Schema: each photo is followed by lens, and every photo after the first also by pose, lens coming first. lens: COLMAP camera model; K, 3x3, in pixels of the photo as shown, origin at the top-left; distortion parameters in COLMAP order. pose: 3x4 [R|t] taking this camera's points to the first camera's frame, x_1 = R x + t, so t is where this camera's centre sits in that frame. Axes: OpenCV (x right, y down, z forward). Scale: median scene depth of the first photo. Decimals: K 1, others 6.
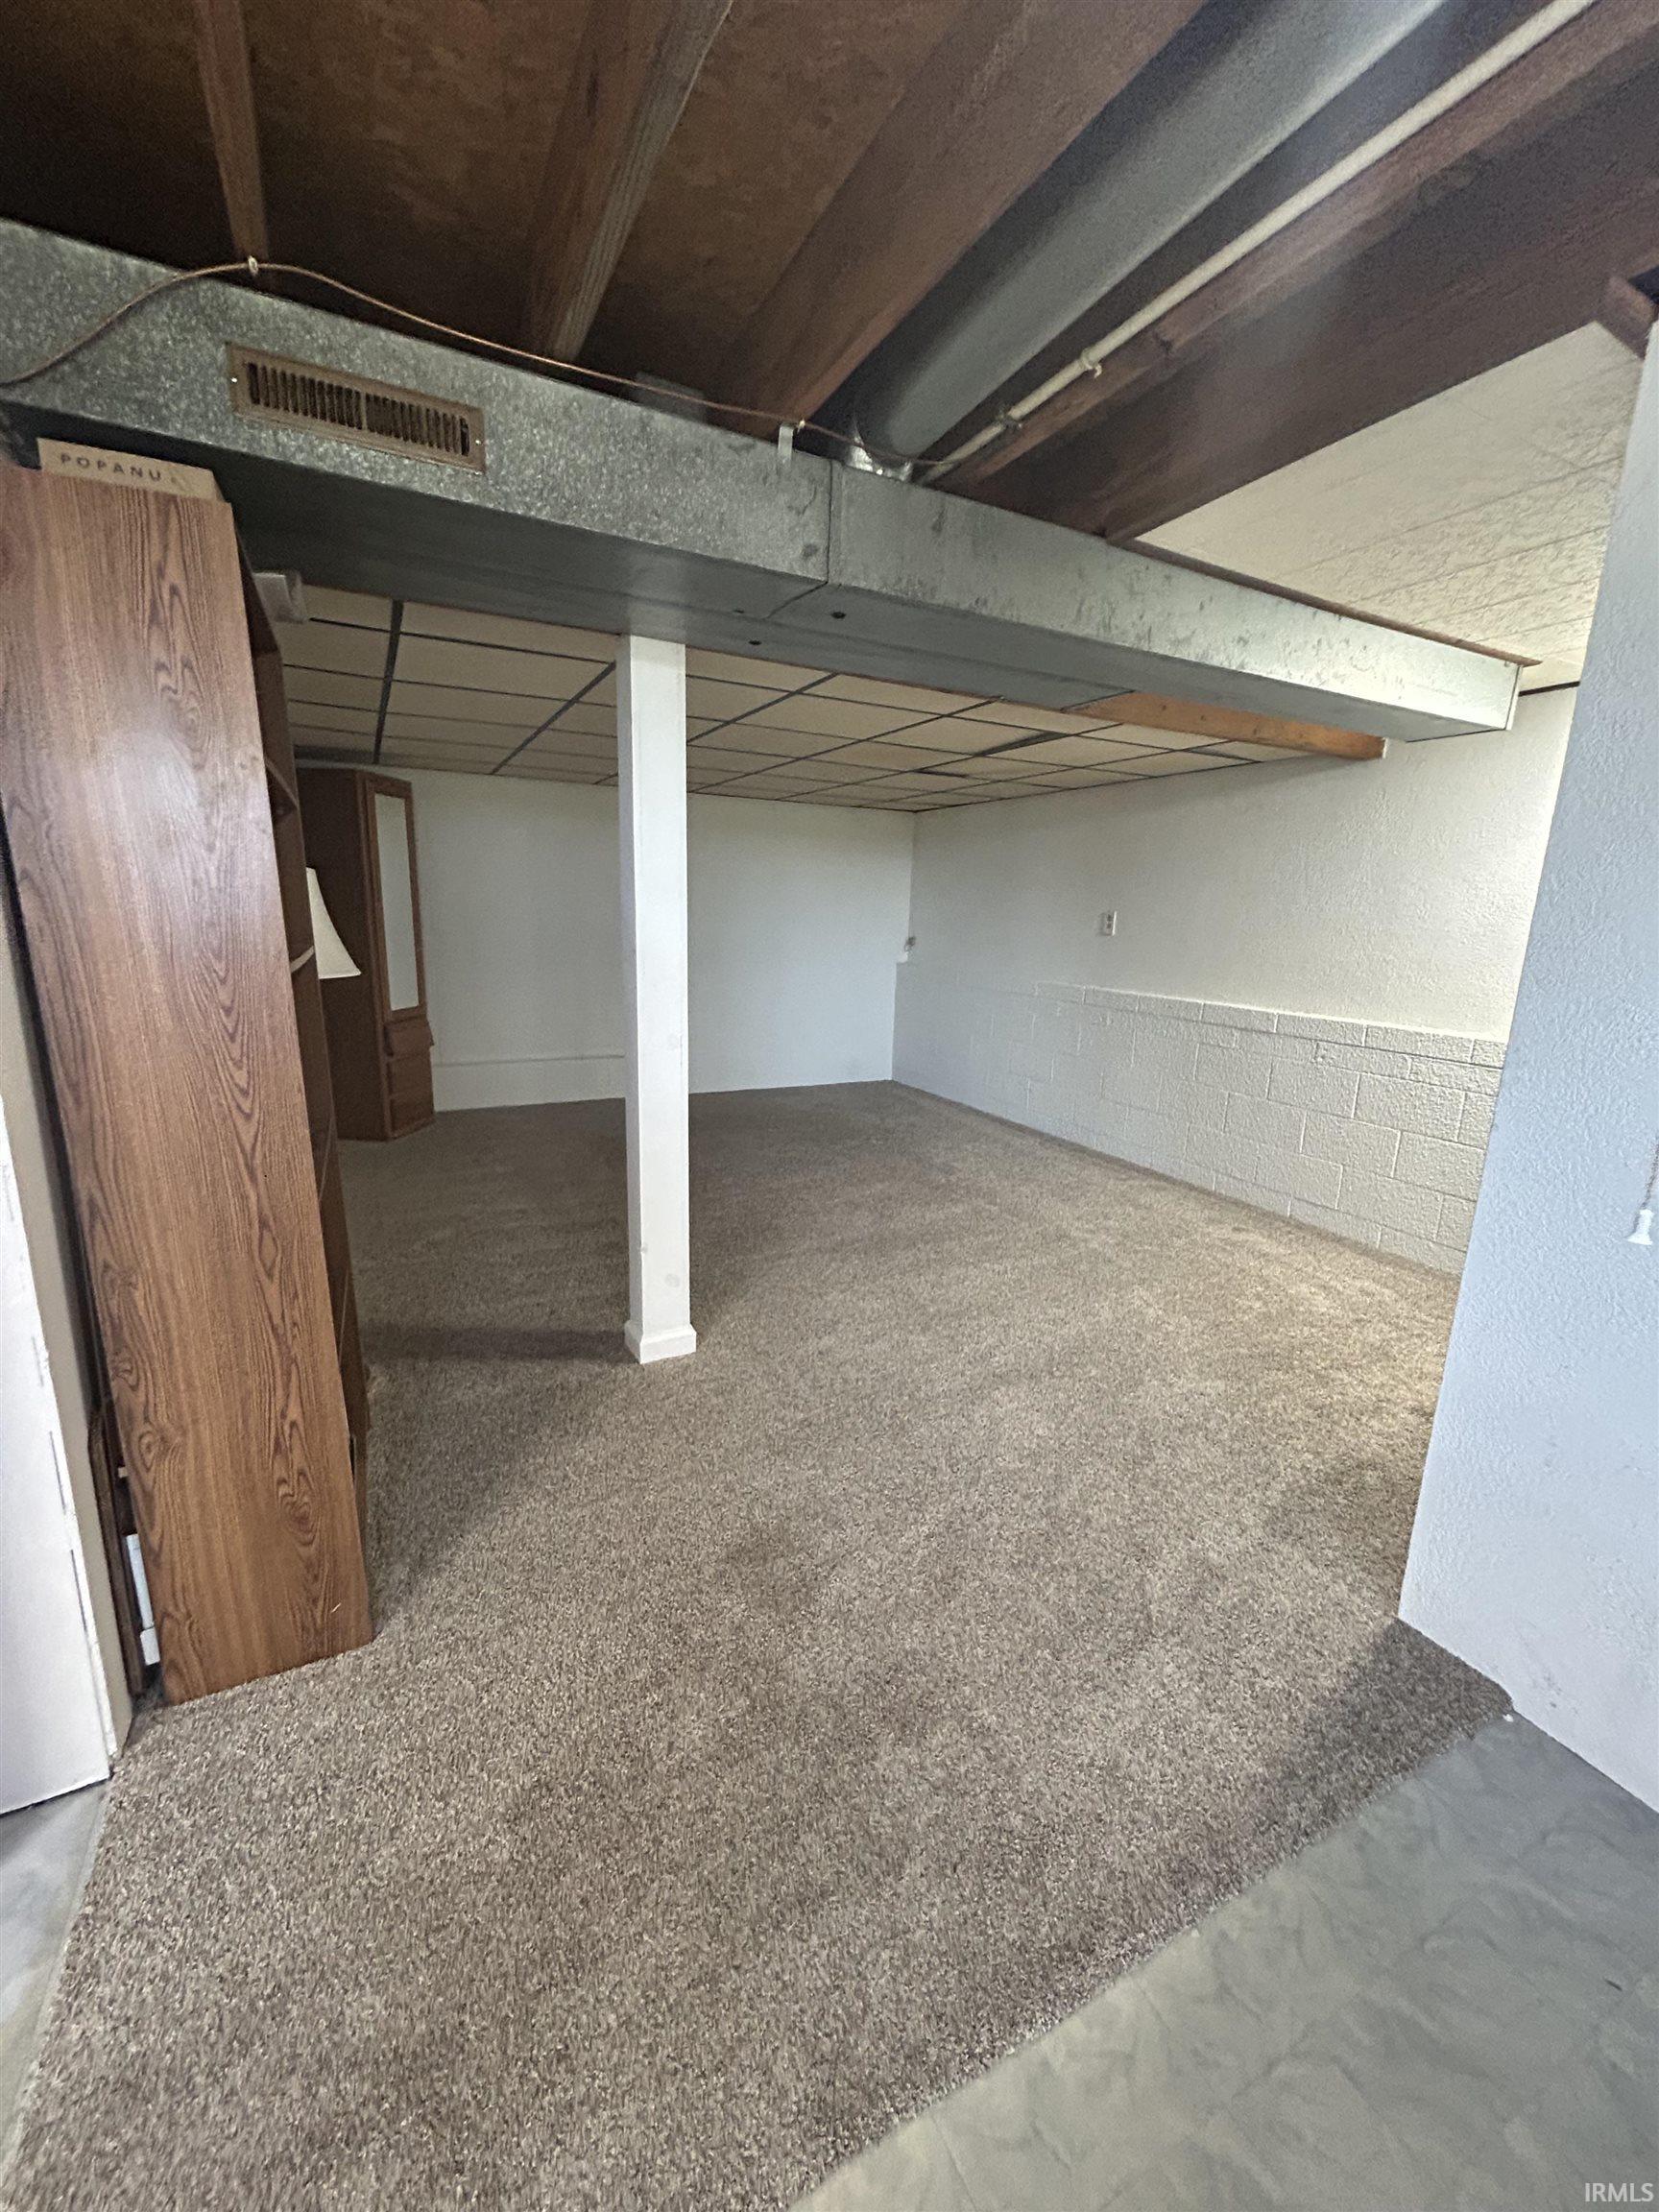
lens RADIAL K [[891.9, 0, 830.2], [0, 891.9, 1110.8], [0, 0, 1]] dist [0.000385, -0.000510]
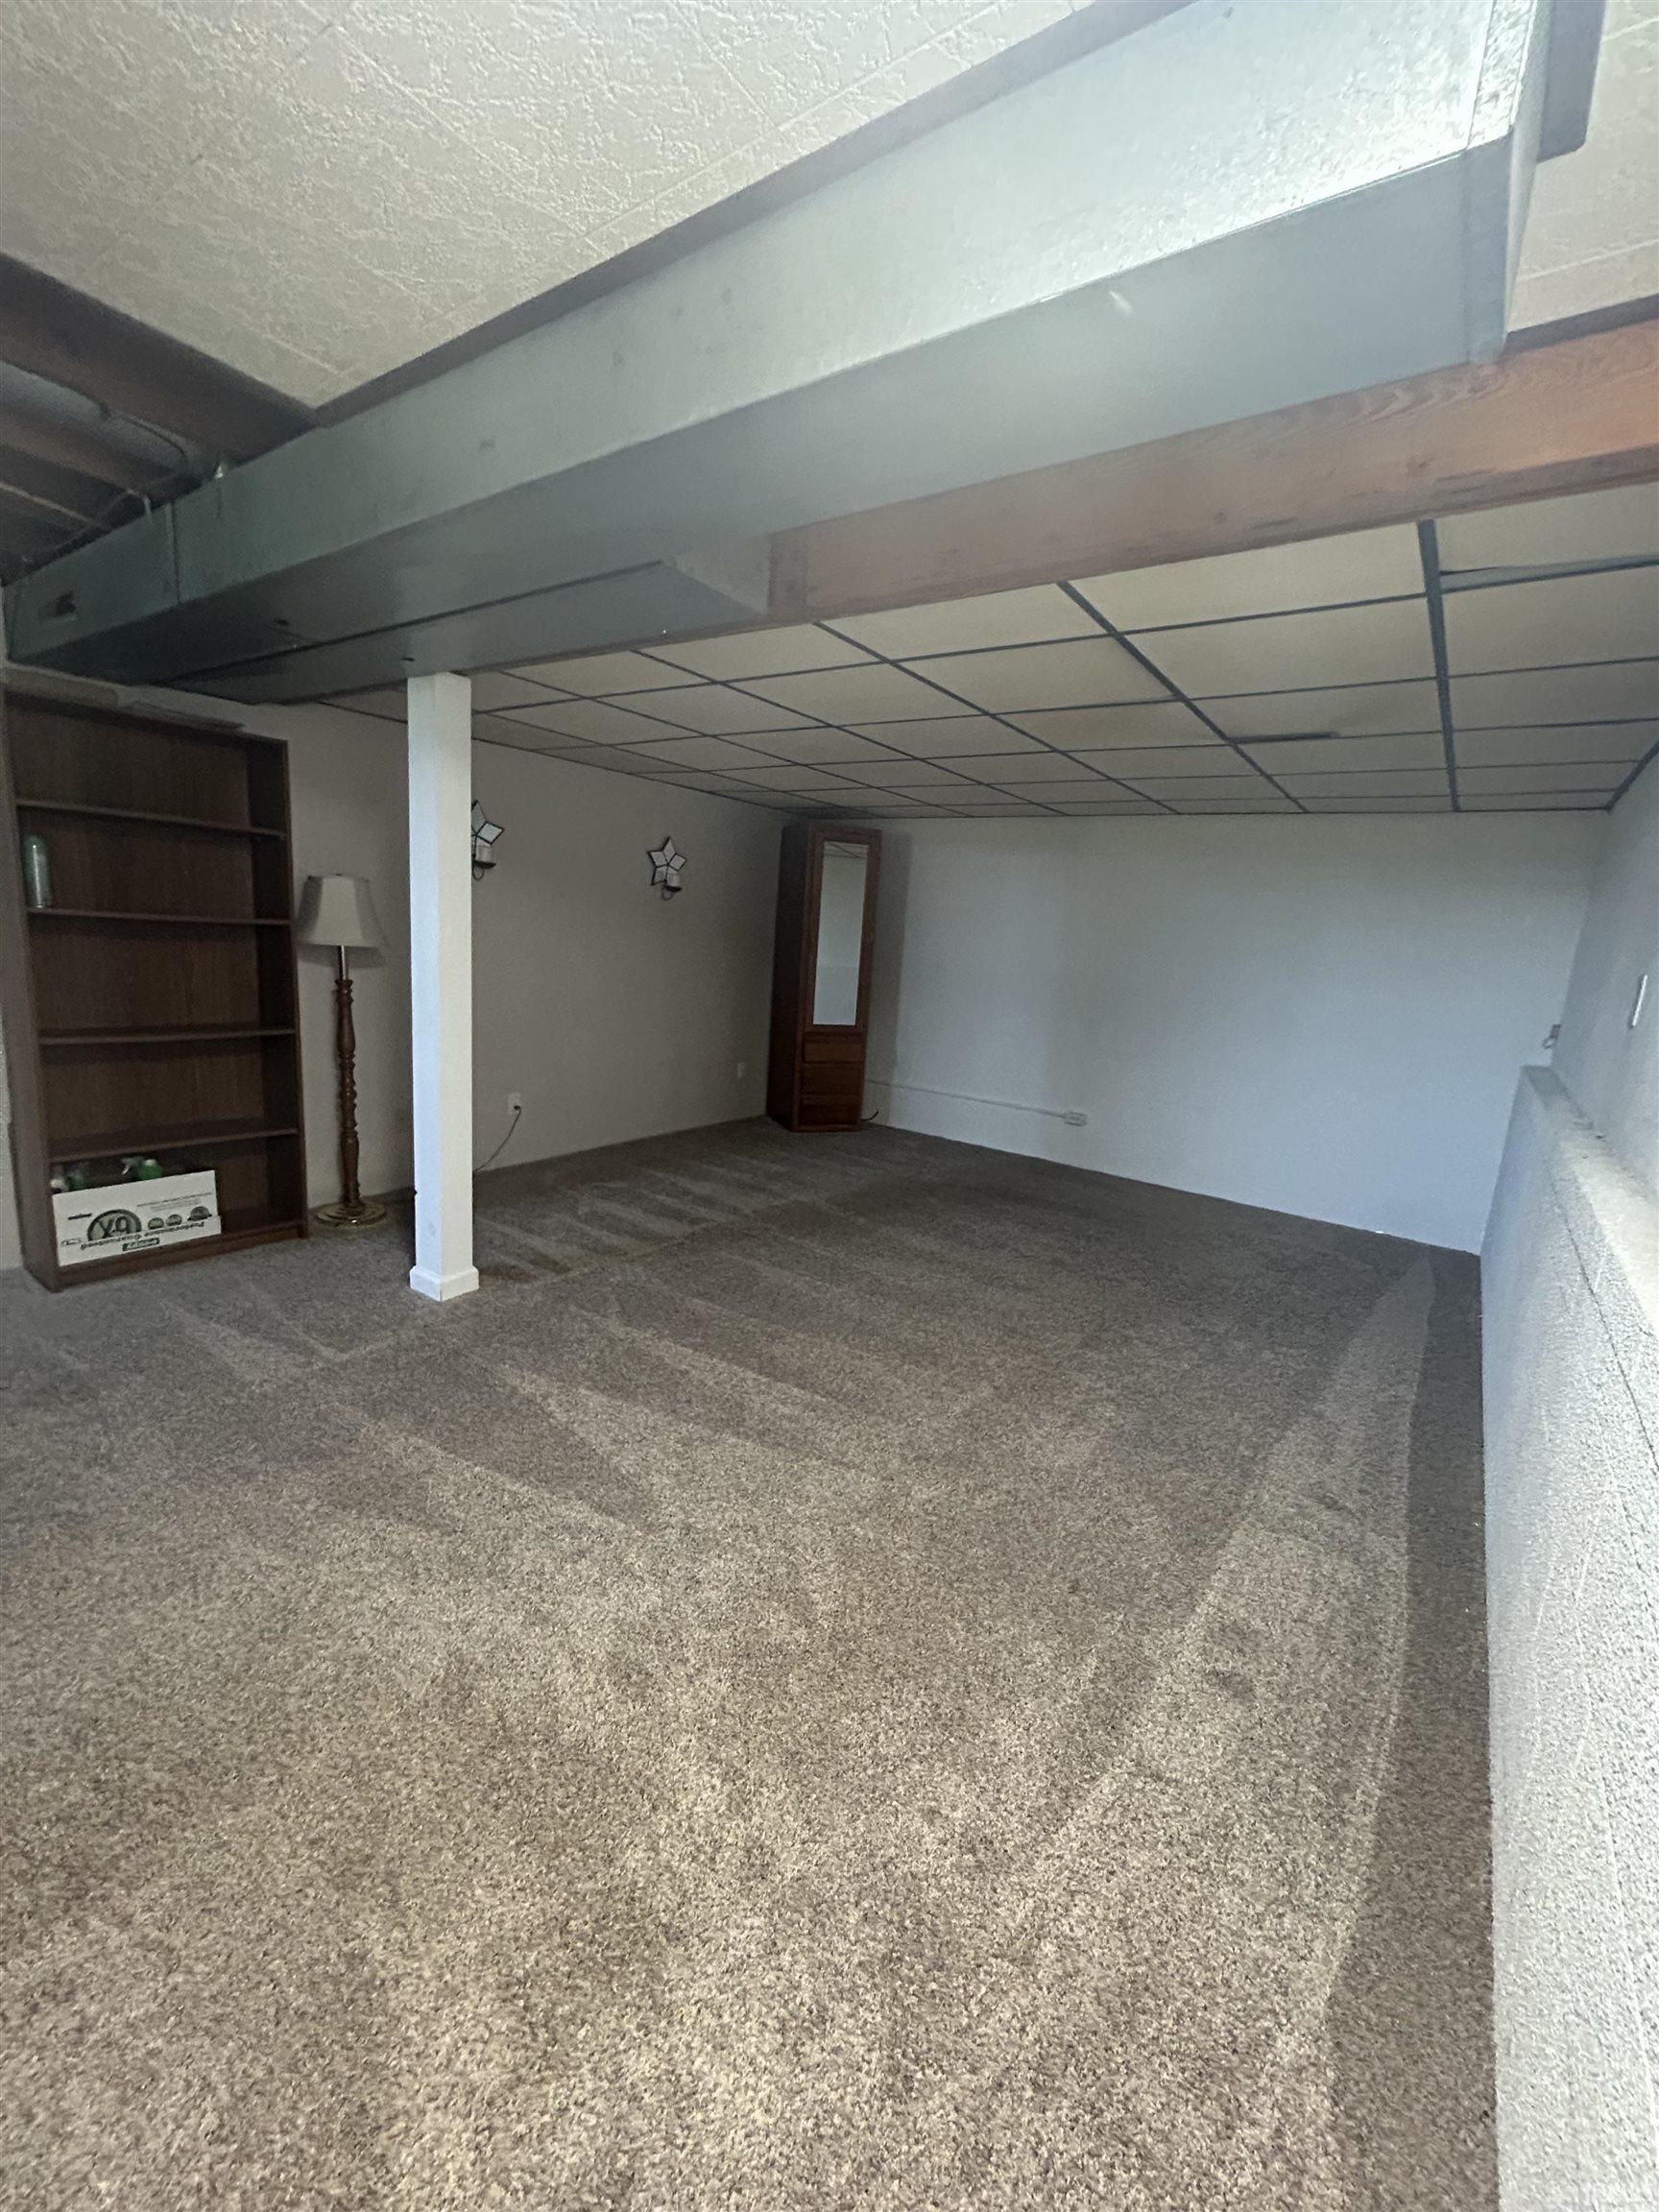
lens RADIAL K [[891.9, 0, 827.4], [0, 891.9, 1101.2], [0, 0, 1]] dist [0.000385, -0.000510]
pose [[0.452957, 0.173333, -0.874520, 0.626654], [-0.251400, 0.965944, 0.061241, -0.100970], [0.855352, 0.192115, 0.481107, 0.521177]]
